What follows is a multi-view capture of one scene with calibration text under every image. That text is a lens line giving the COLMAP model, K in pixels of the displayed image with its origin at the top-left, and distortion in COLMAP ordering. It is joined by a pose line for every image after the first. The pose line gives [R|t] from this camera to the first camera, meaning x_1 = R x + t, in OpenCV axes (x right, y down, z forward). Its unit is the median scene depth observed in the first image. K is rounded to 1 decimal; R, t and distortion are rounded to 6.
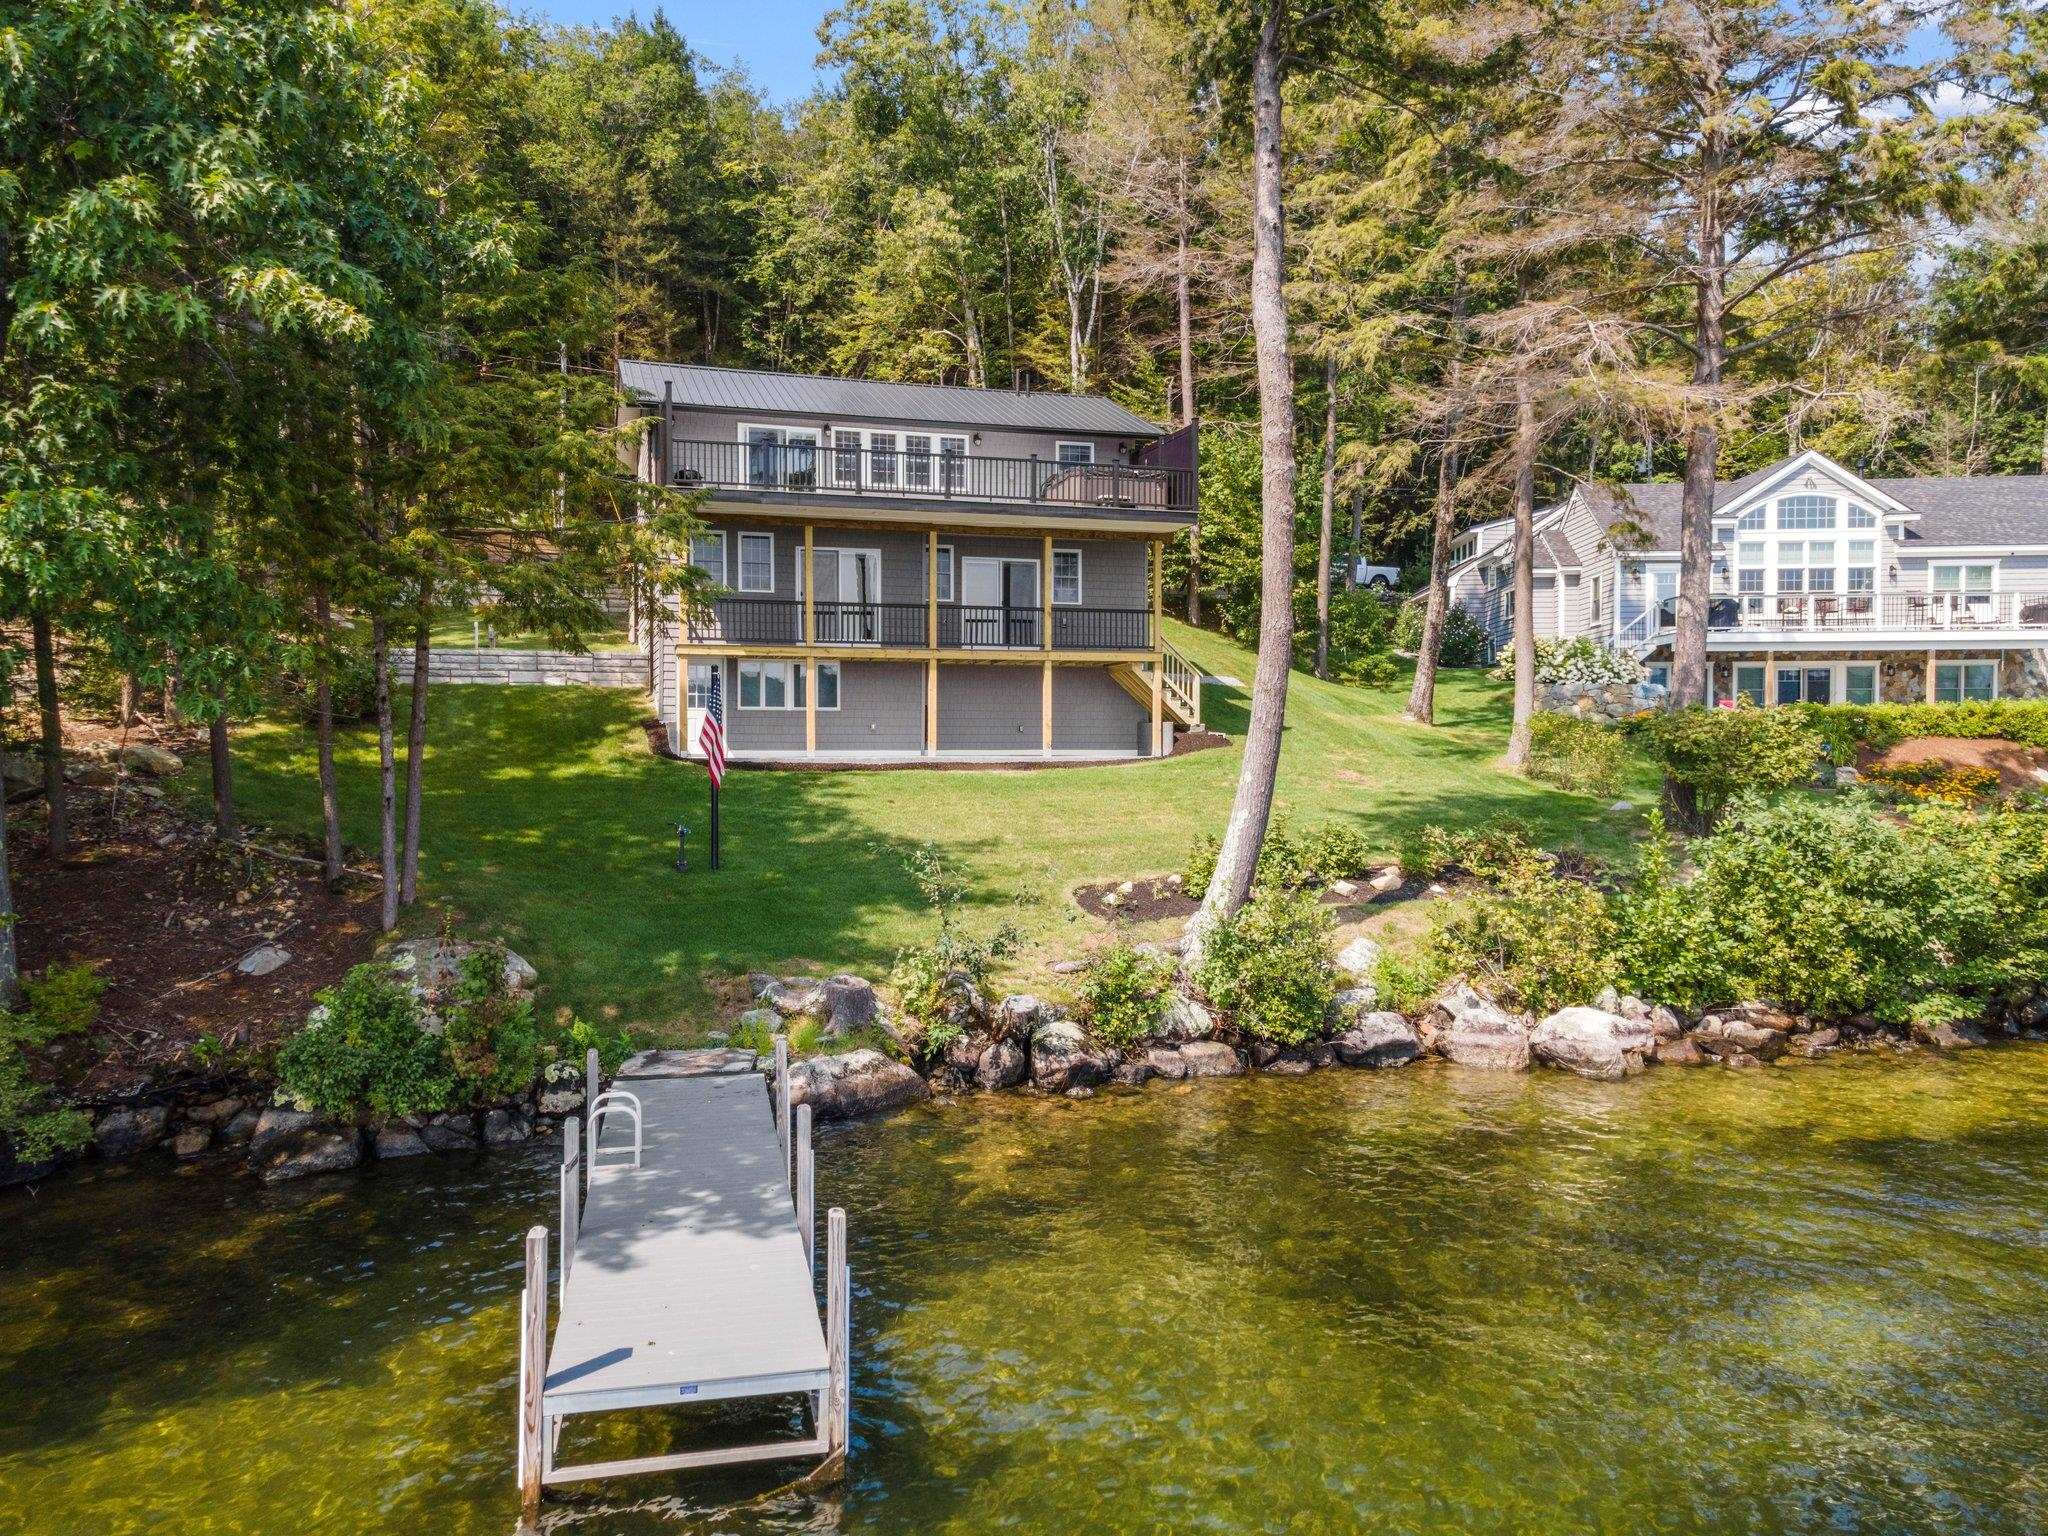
lens RADIAL K [[1482.8, 0, 1016.2], [0, 1482.8, 768.0], [0, 0, 1]] dist [0.042827, -0.004556]
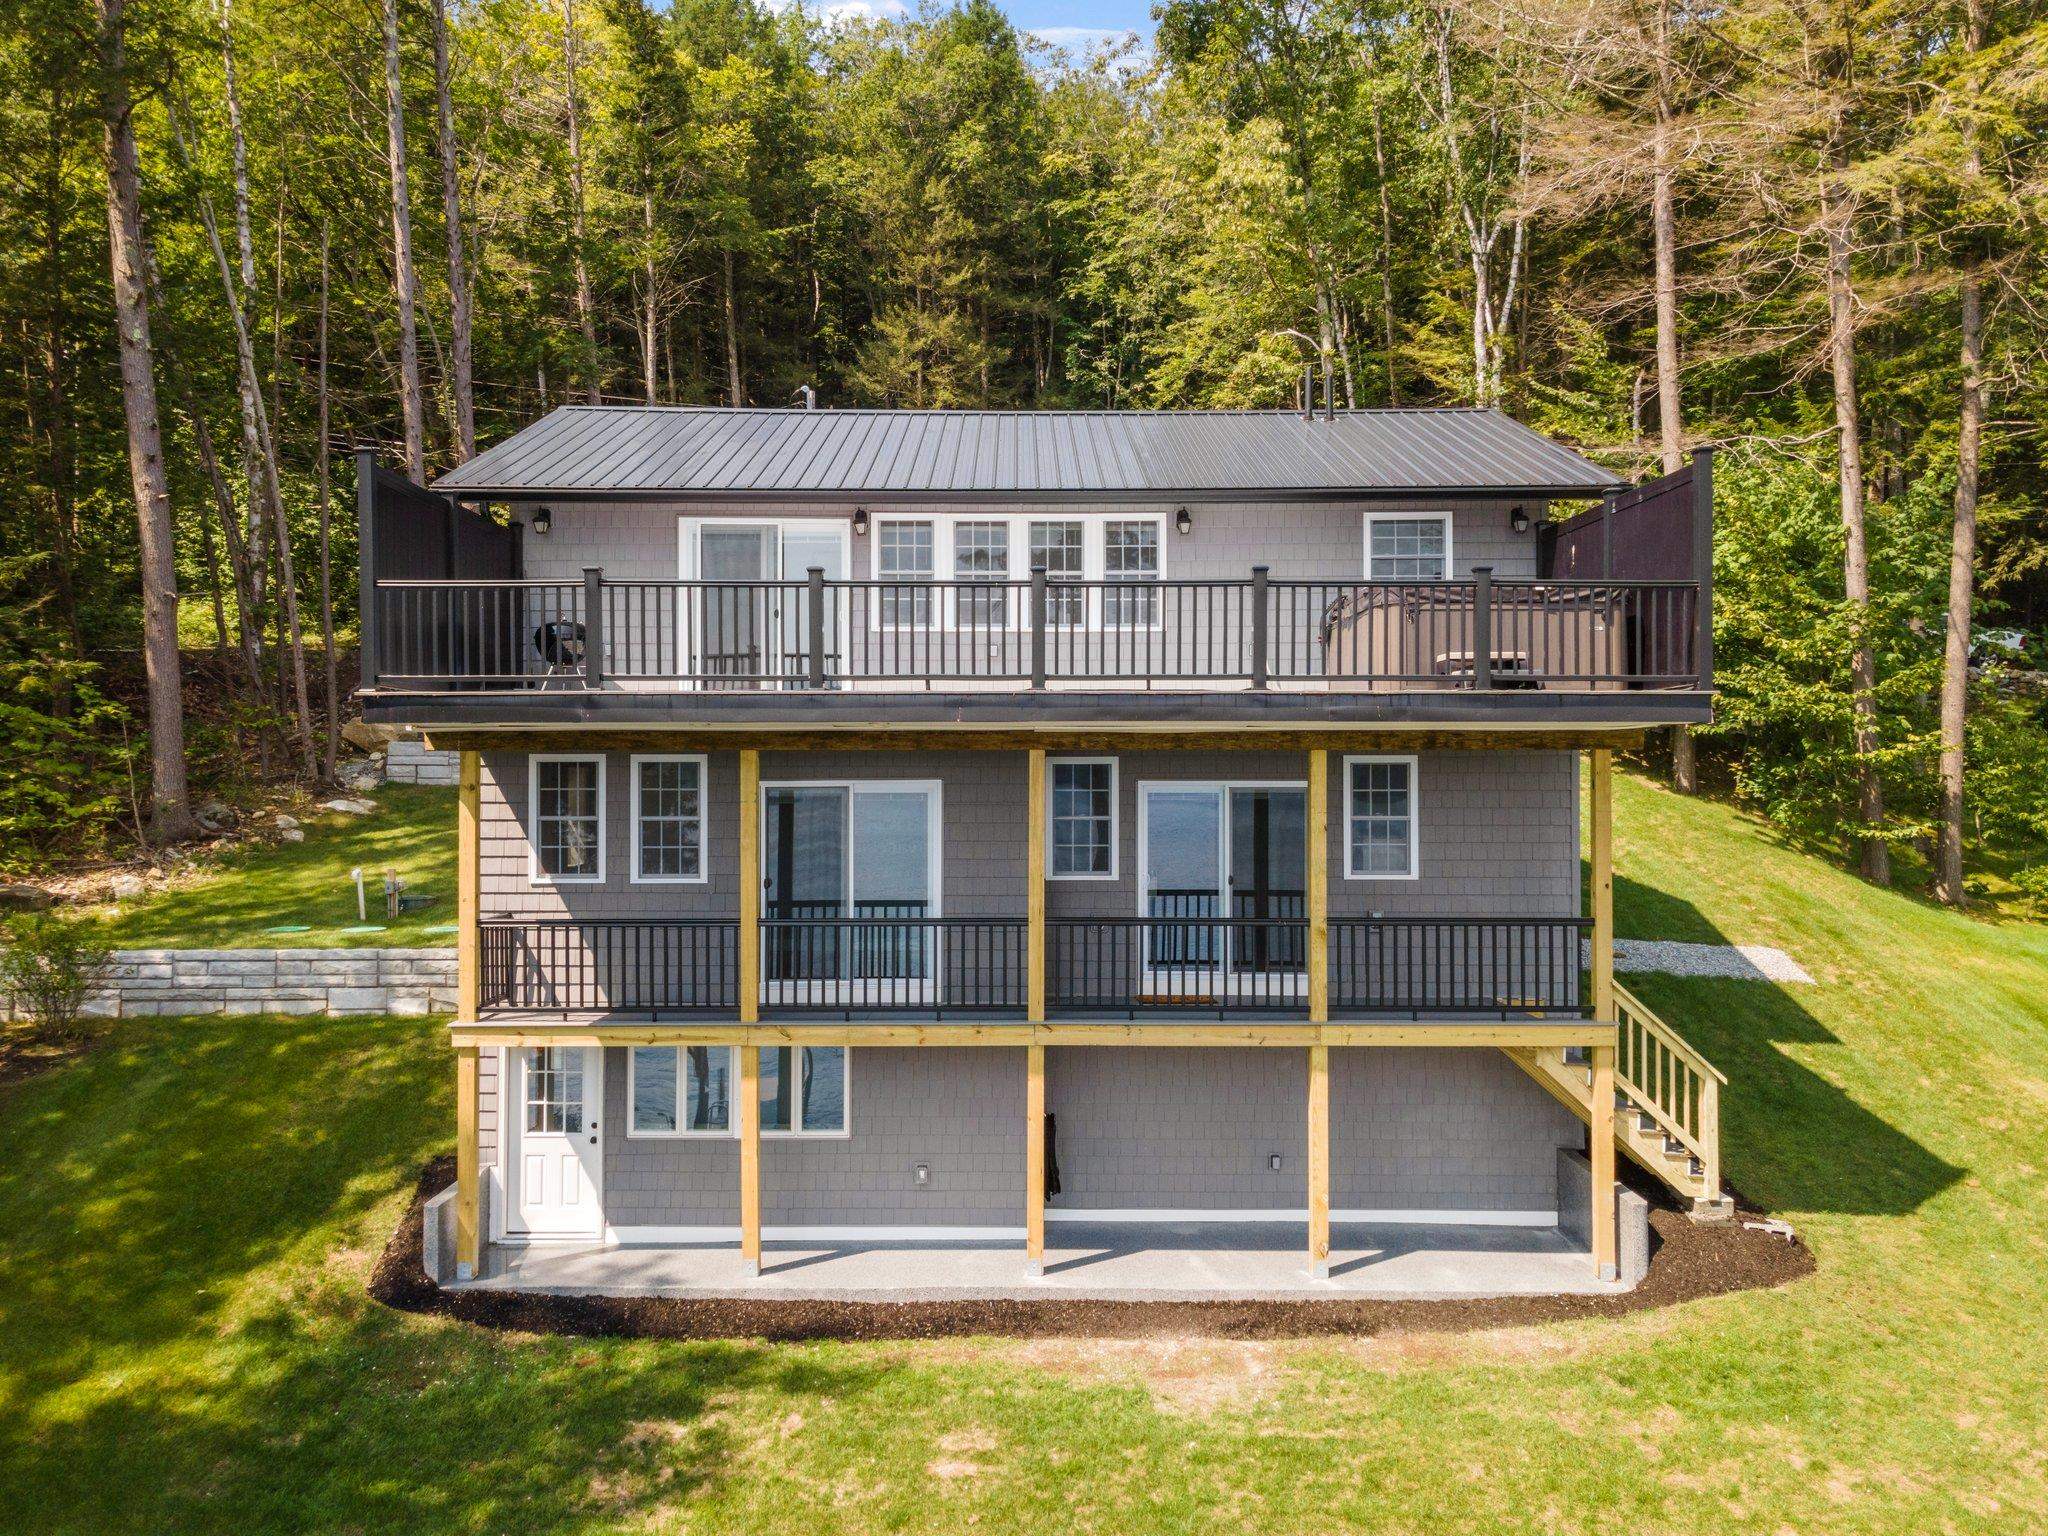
lens RADIAL K [[1482.8, 0, 1021.8], [0, 1482.8, 761.8], [0, 0, 1]] dist [0.042827, -0.004556]
pose [[0.958211, -0.002310, -0.286054, 0.059750], [-0.004548, 0.999718, -0.023306, -0.138496], [0.286027, 0.023633, 0.957930, 0.556328]]
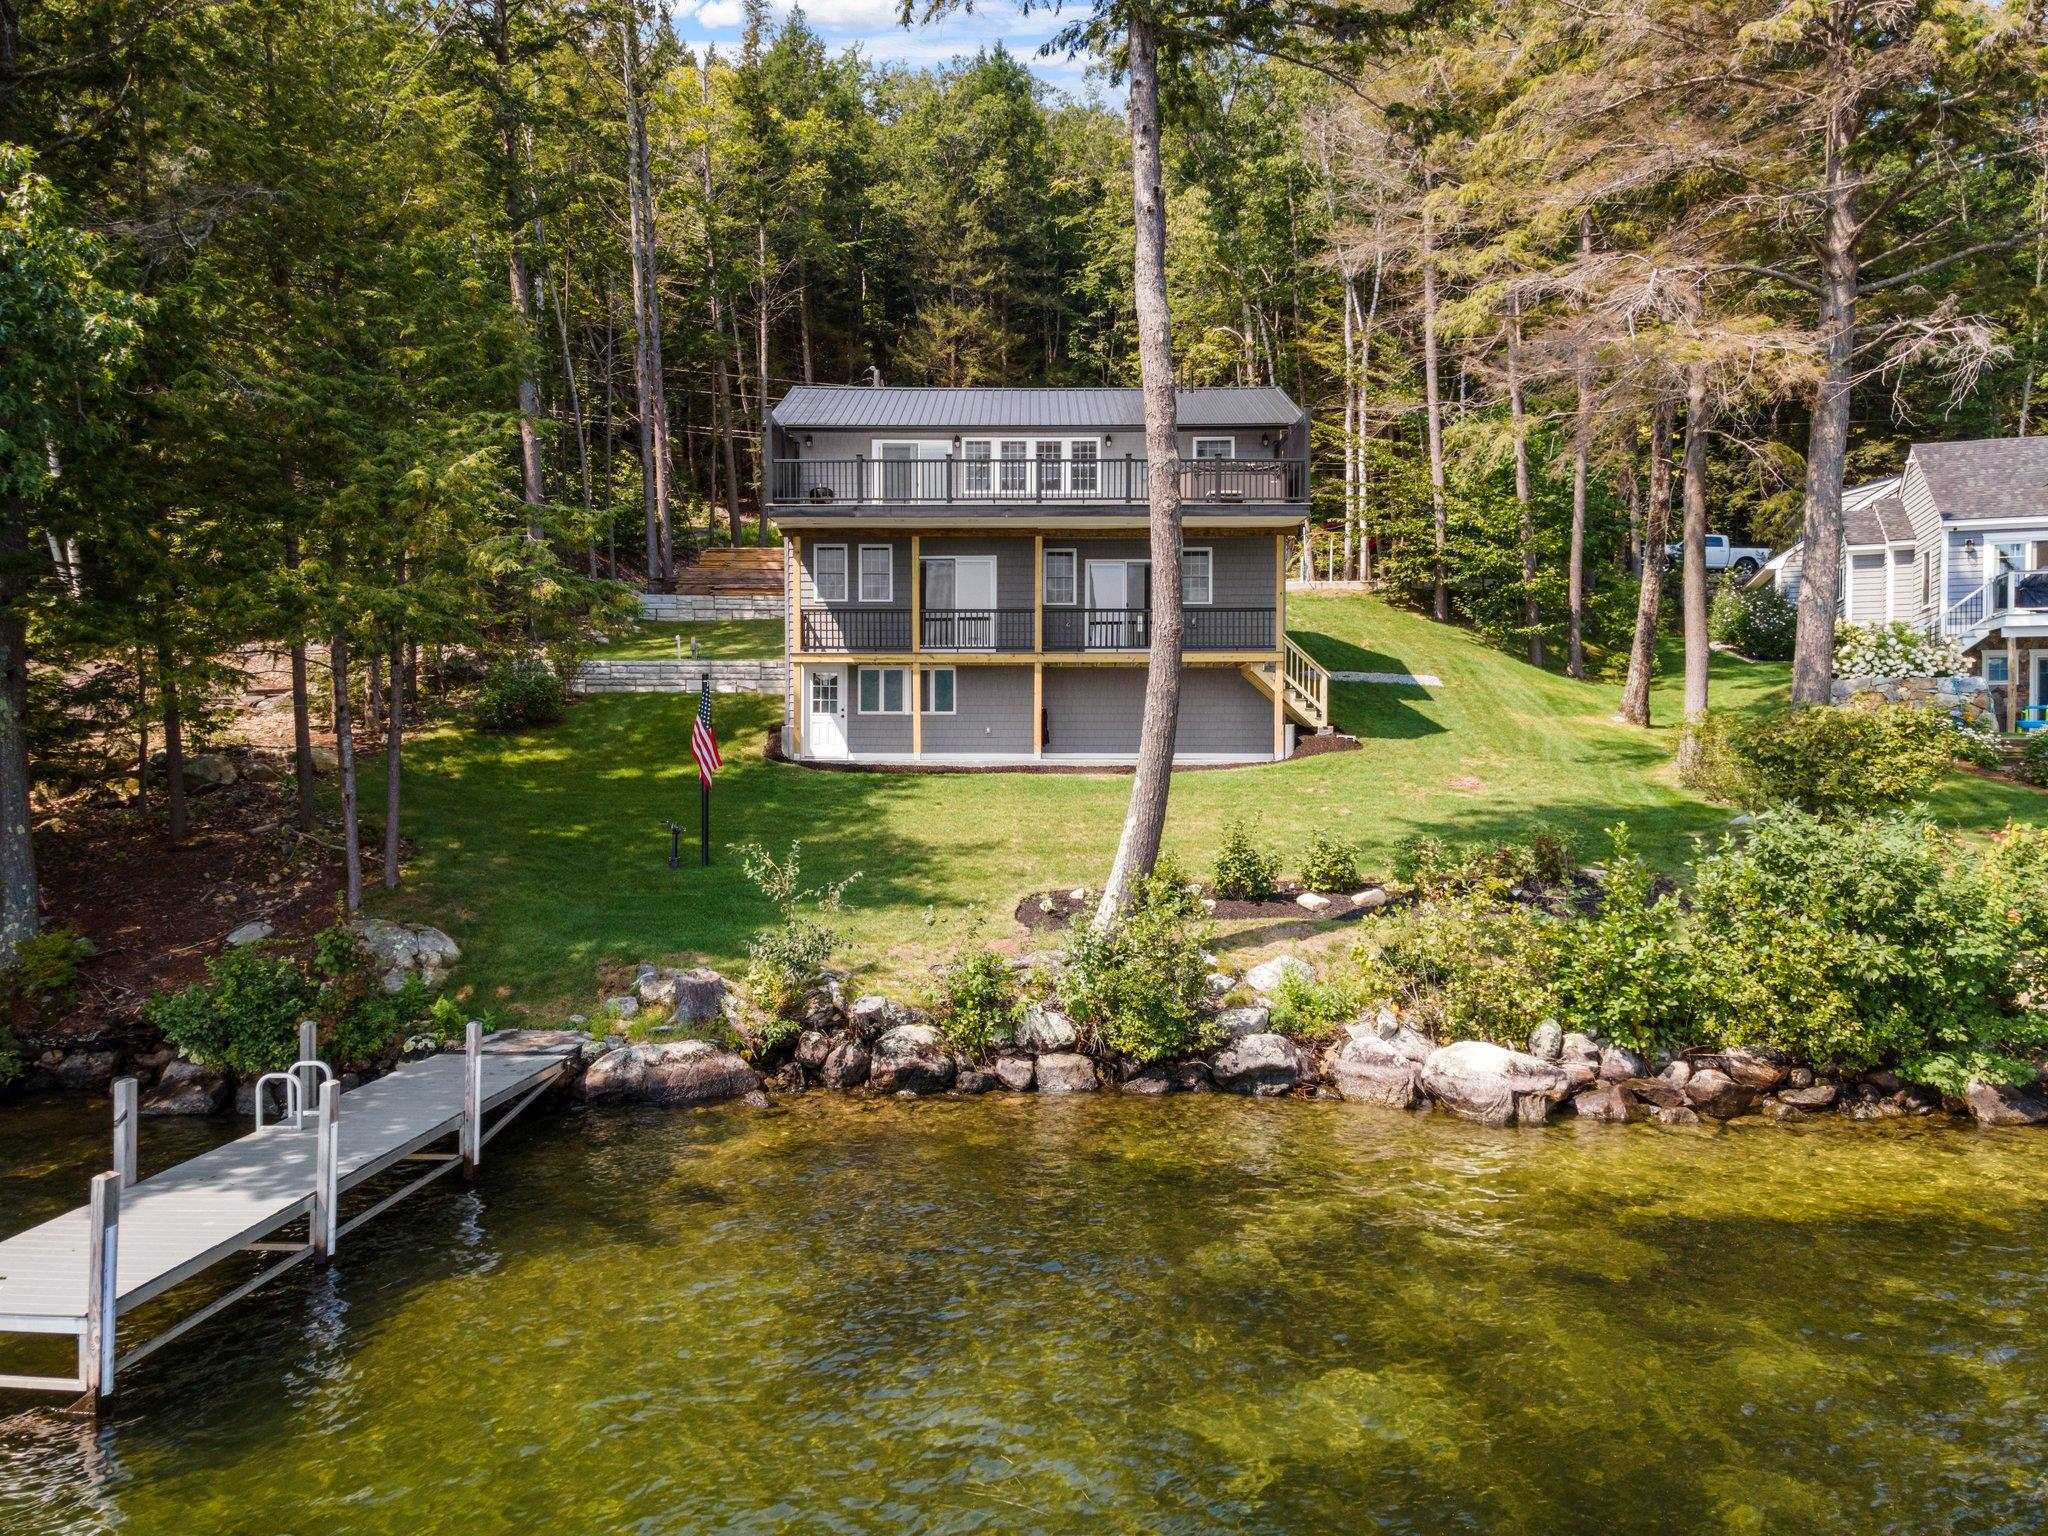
lens RADIAL K [[1482.8, 0, 1016.9], [0, 1482.8, 766.7], [0, 0, 1]] dist [0.042827, -0.004556]
pose [[0.954790, 0.005157, -0.297237, 0.218042], [-0.005707, 0.999983, -0.000980, -0.001812], [0.297227, 0.002632, 0.954803, 0.033604]]
